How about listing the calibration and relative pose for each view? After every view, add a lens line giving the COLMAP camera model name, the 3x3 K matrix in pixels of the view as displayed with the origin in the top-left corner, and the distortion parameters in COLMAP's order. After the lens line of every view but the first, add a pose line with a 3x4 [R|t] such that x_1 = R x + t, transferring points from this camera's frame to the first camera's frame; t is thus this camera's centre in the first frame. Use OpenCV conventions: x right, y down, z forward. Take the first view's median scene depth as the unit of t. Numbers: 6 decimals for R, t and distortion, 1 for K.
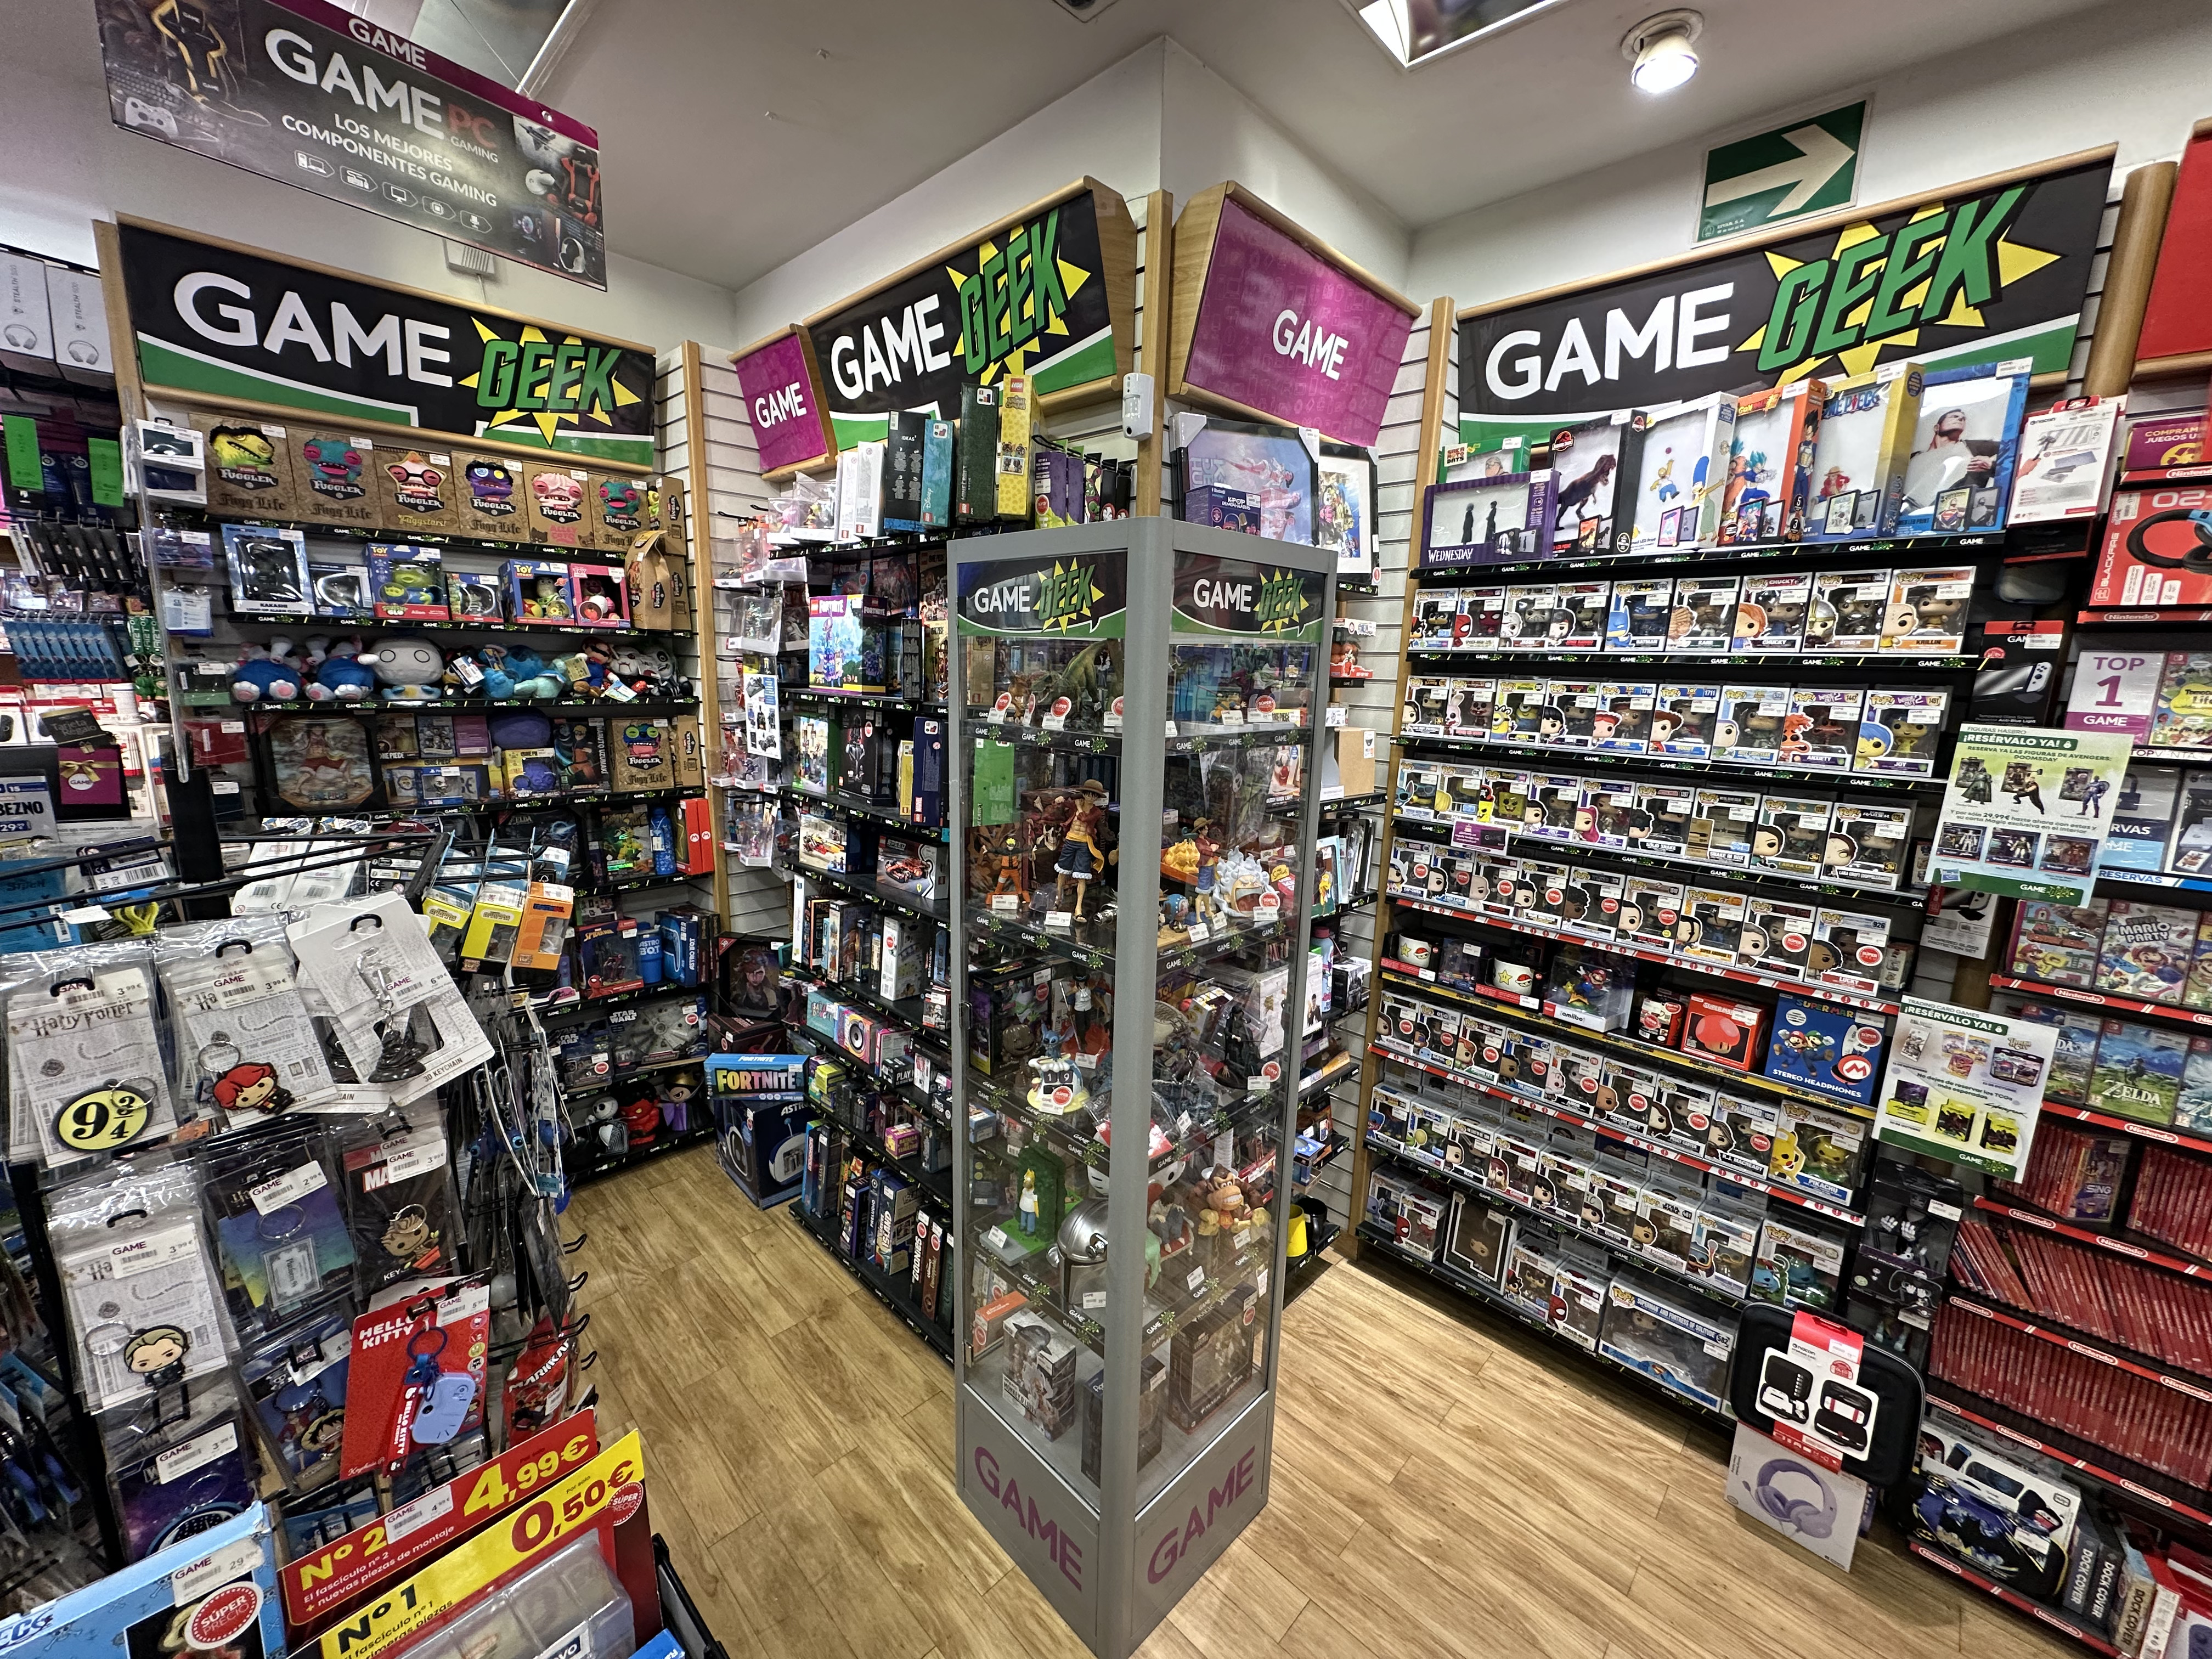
lens RADIAL K [[879.0, 0, 1103.6], [0, 879.0, 828.2], [0, 0, 1]] dist [-0.001878, 0.000179]
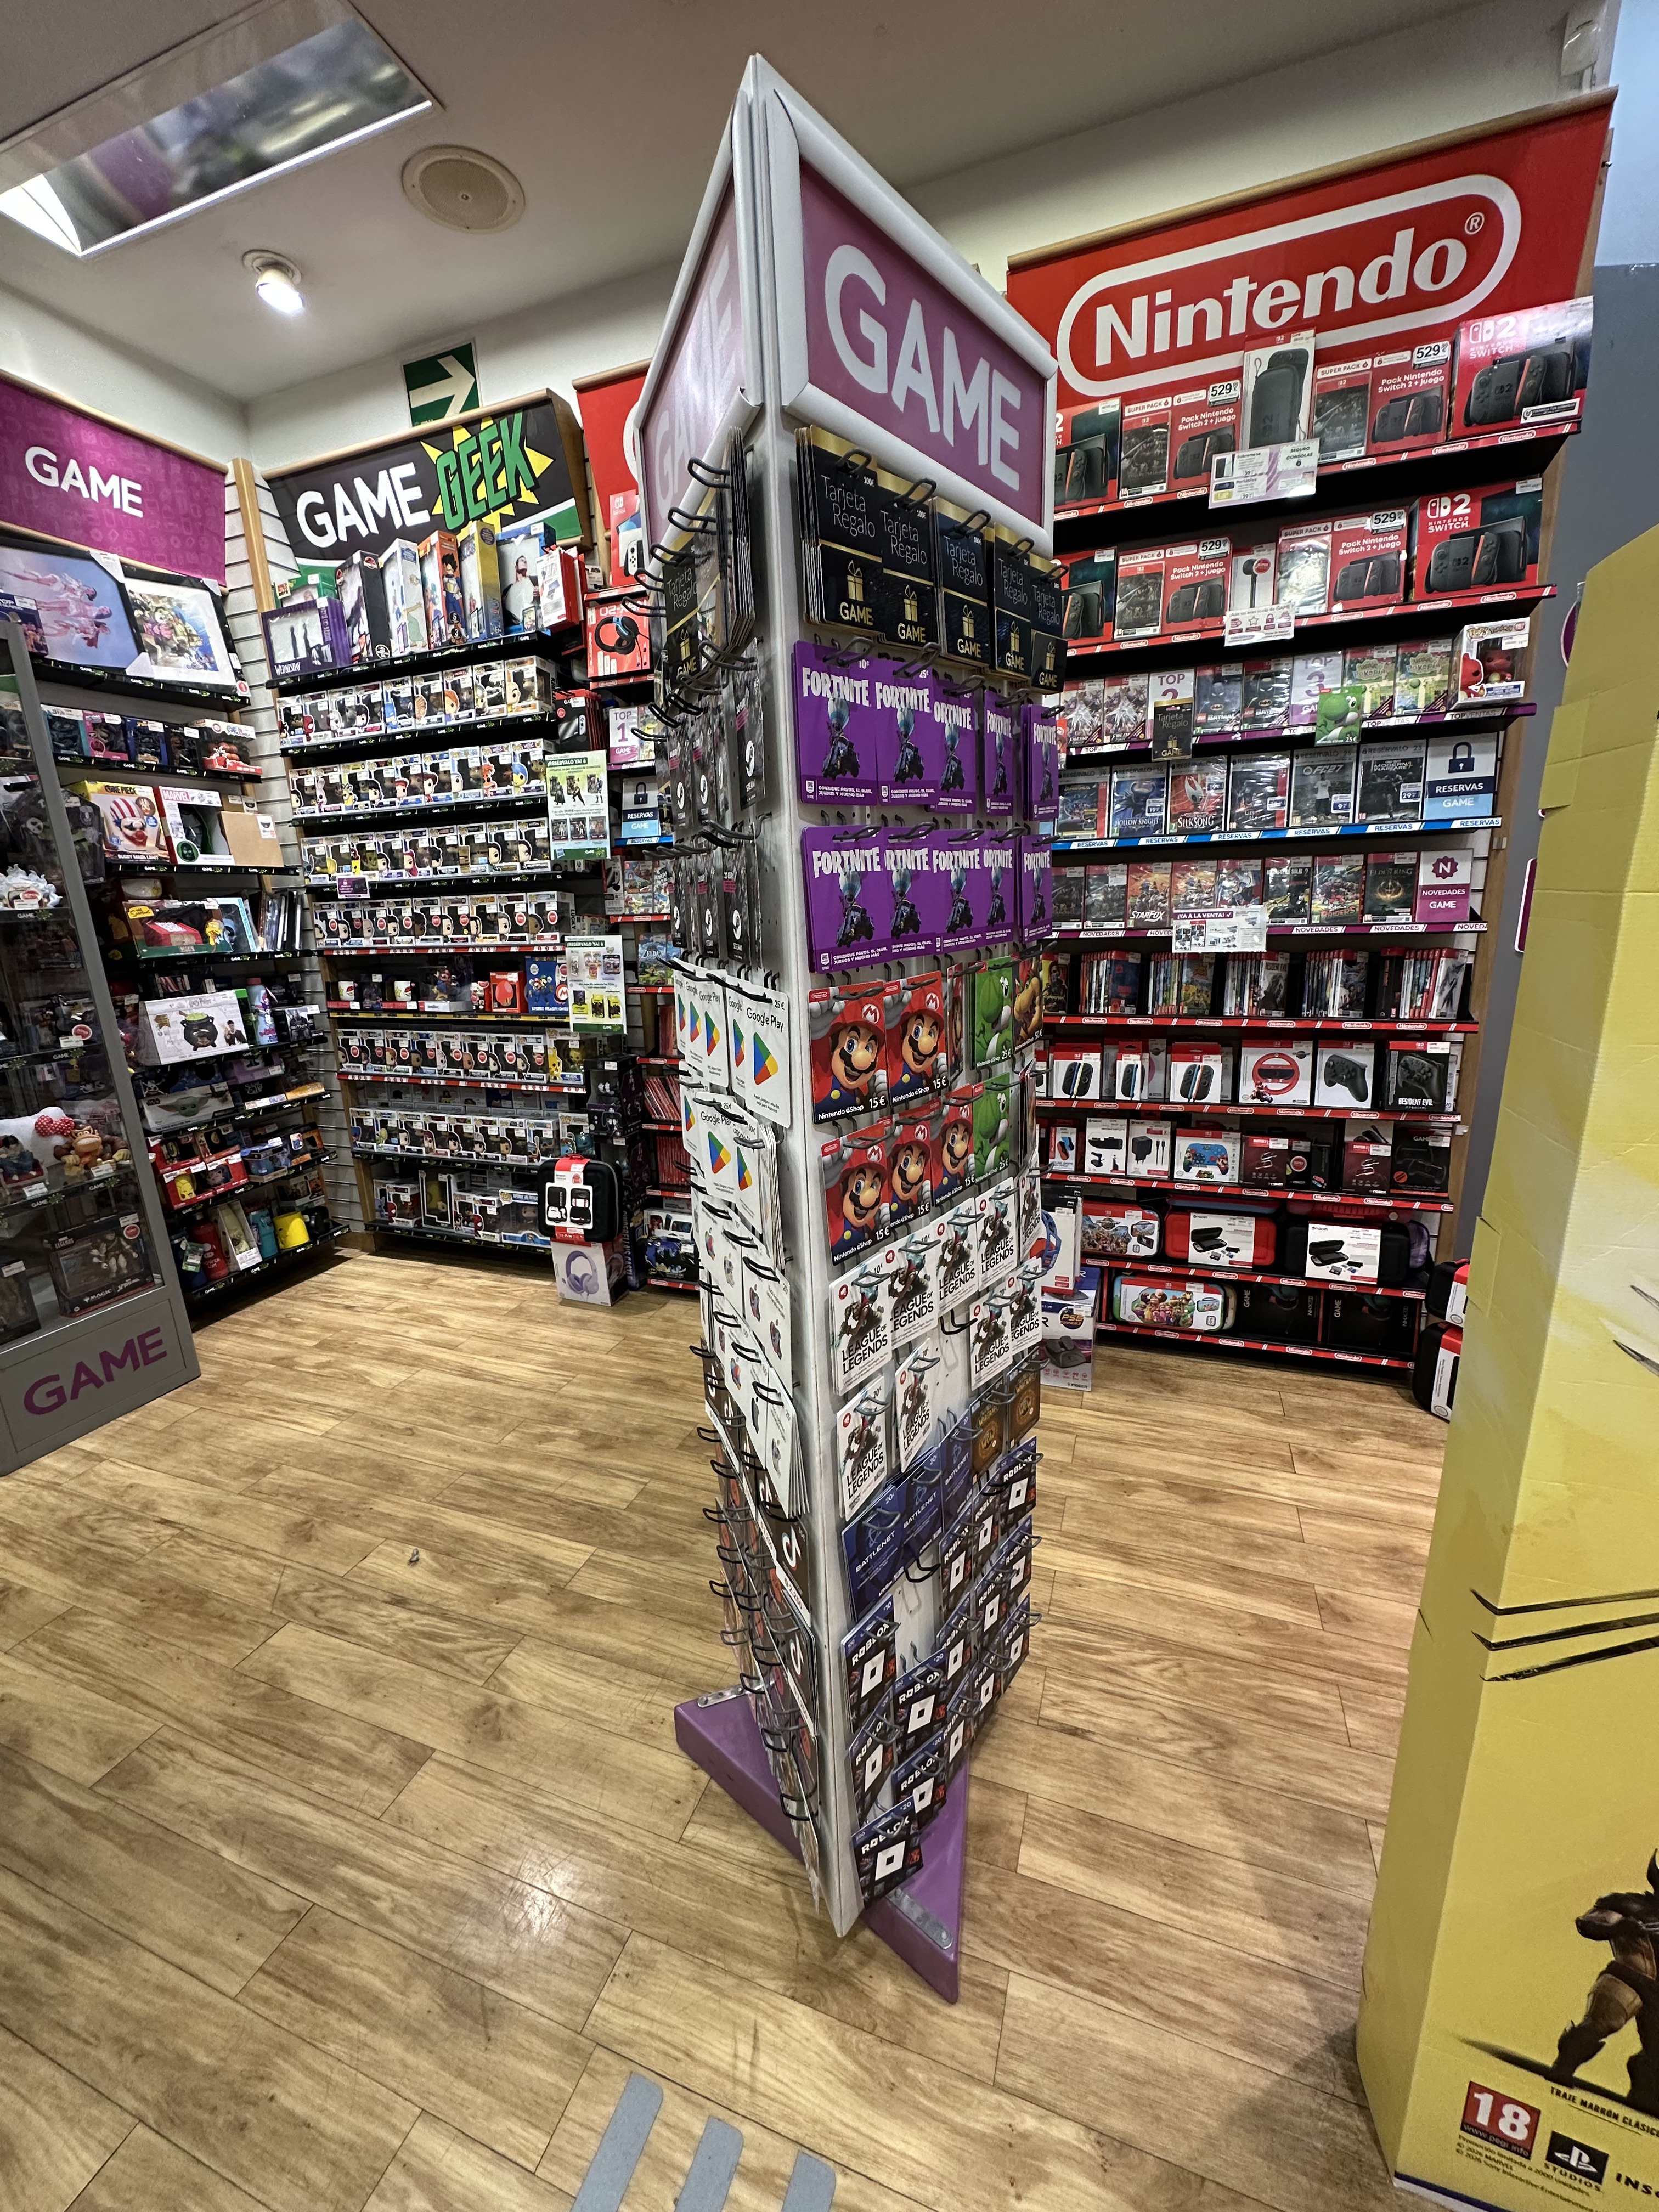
lens RADIAL K [[879.0, 0, 832.4], [0, 879.0, 1105.3], [0, 0, 1]] dist [-0.001878, 0.000179]
pose [[0.912410, -0.159259, 0.377020, 0.596441], [0.139645, 0.987046, 0.078993, 0.368635], [-0.384716, -0.019425, 0.922830, -0.565364]]
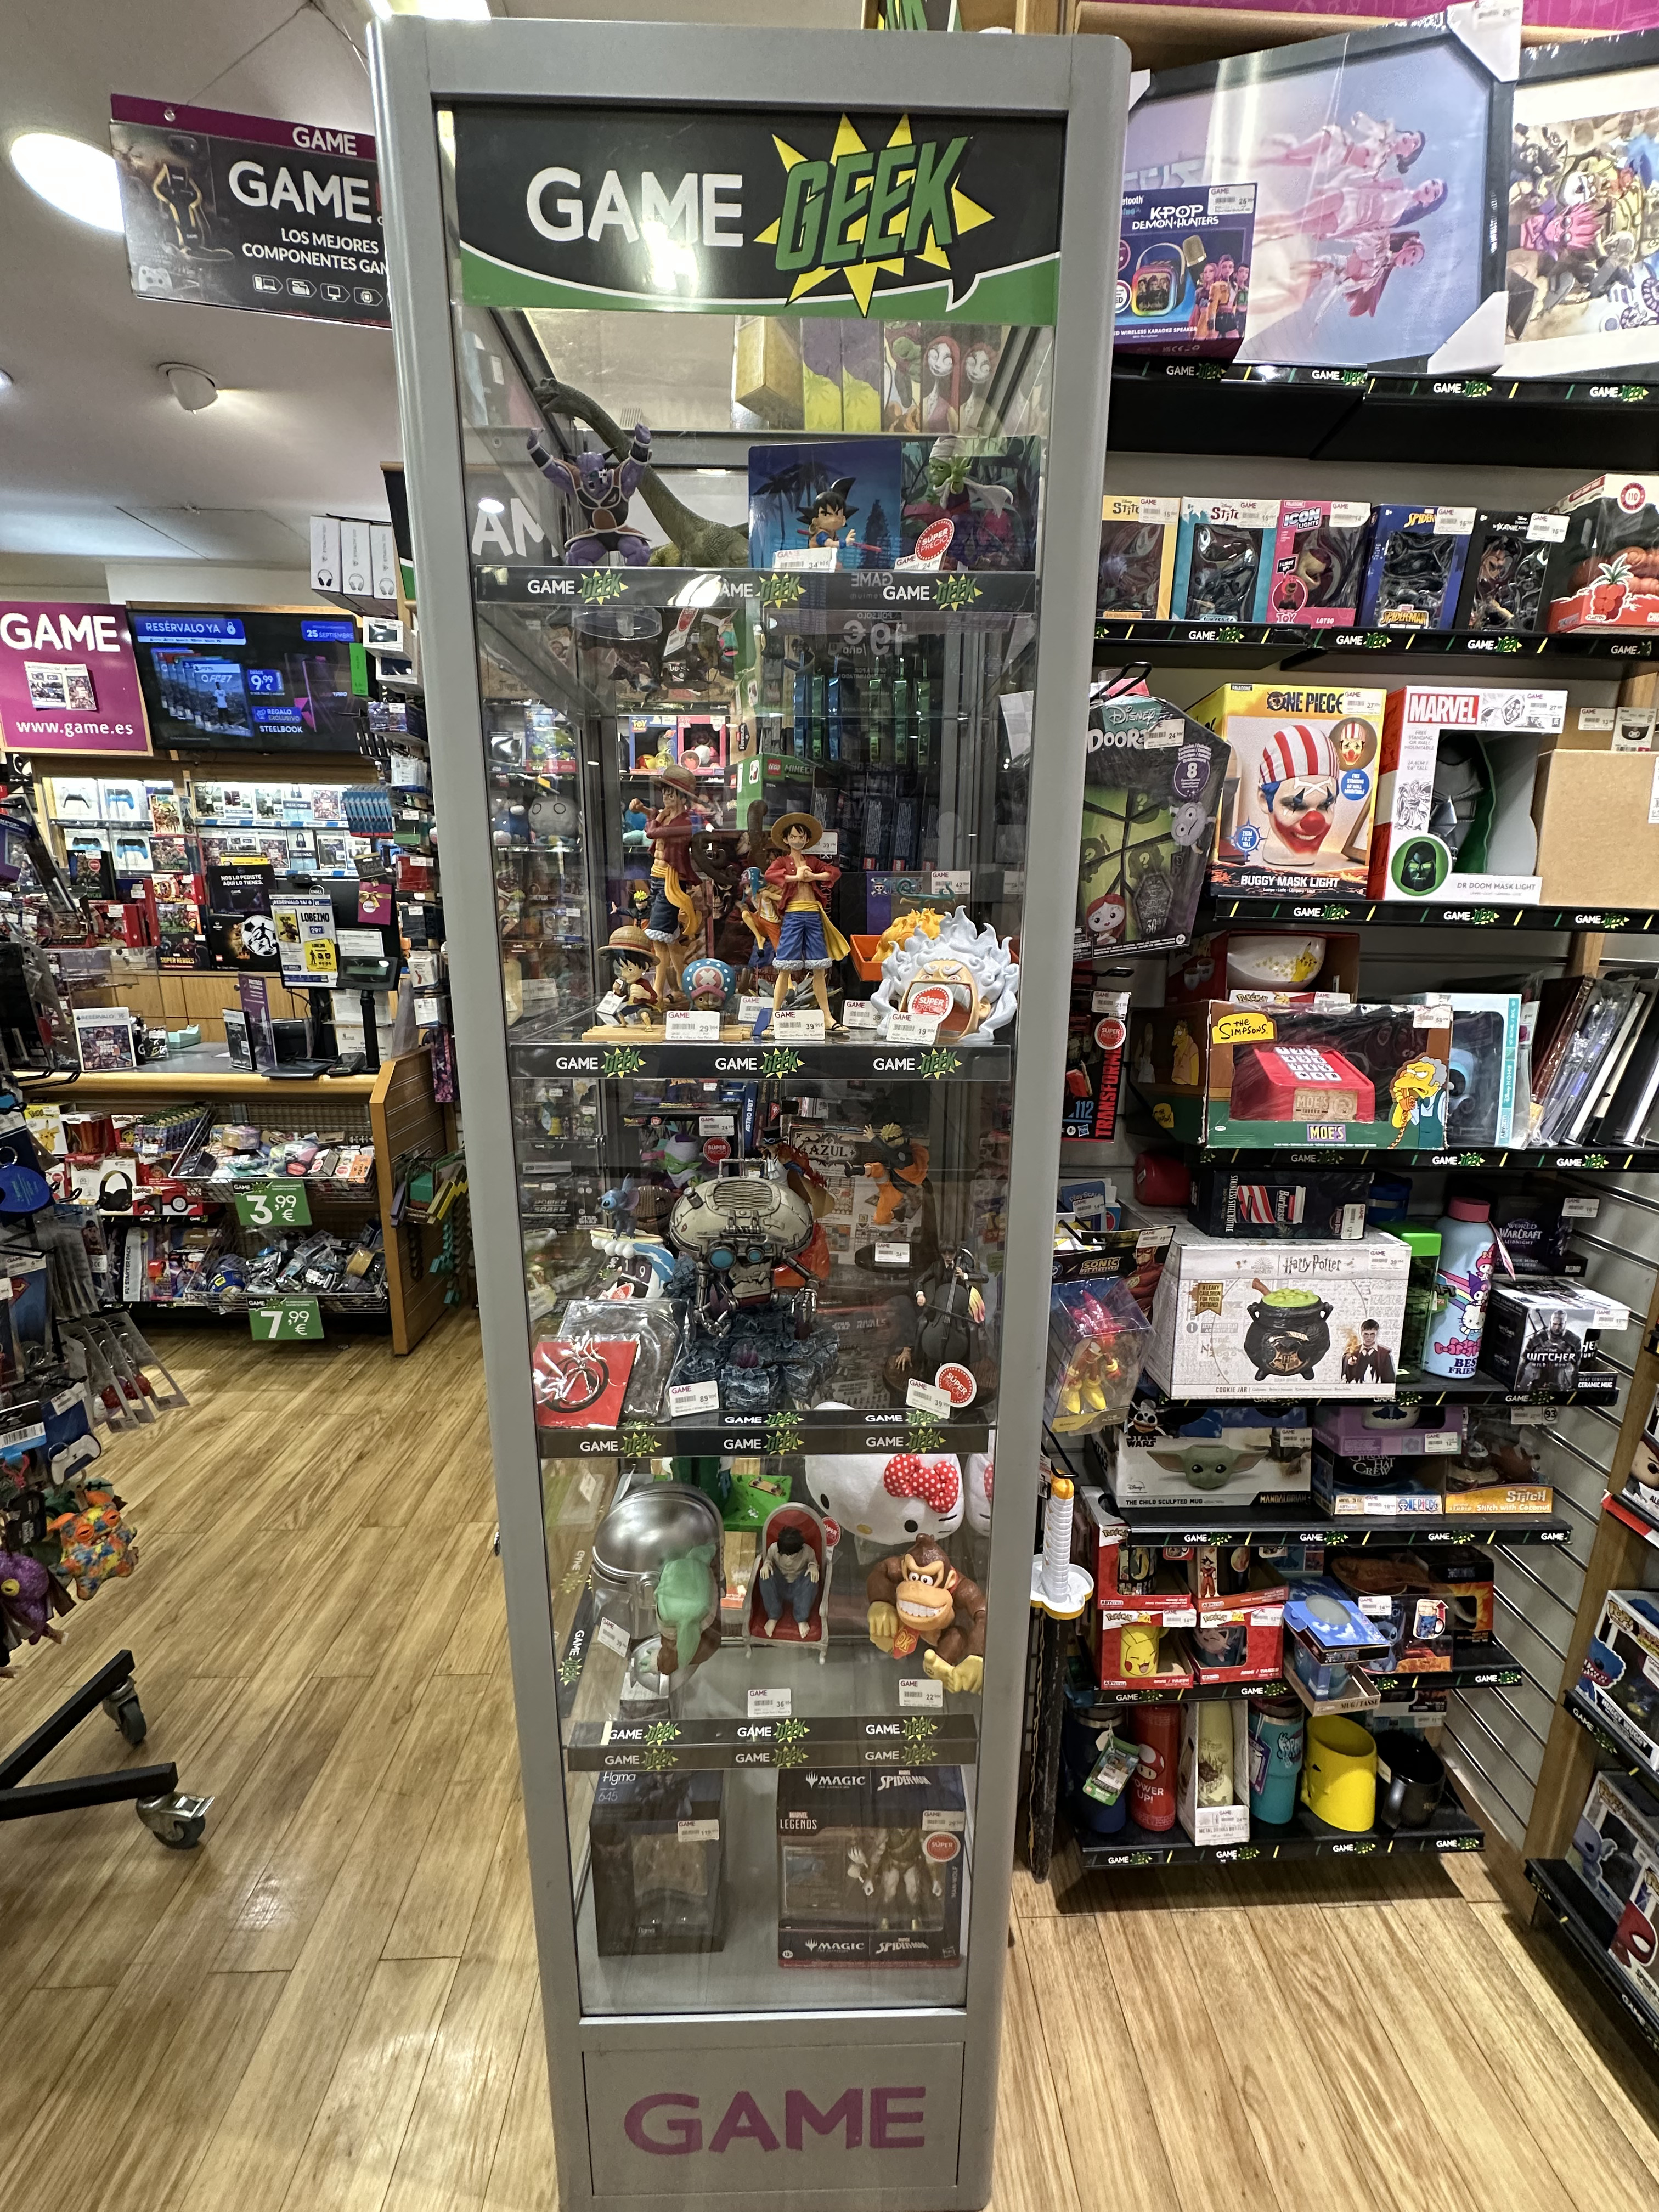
lens RADIAL K [[879.0, 0, 832.1], [0, 879.0, 1106.2], [0, 0, 1]] dist [-0.001878, 0.000179]
pose [[0.726146, 0.130348, -0.675072, 0.370084], [-0.120241, 0.990808, 0.061975, 0.090417], [0.676945, 0.036168, 0.735144, 0.506243]]
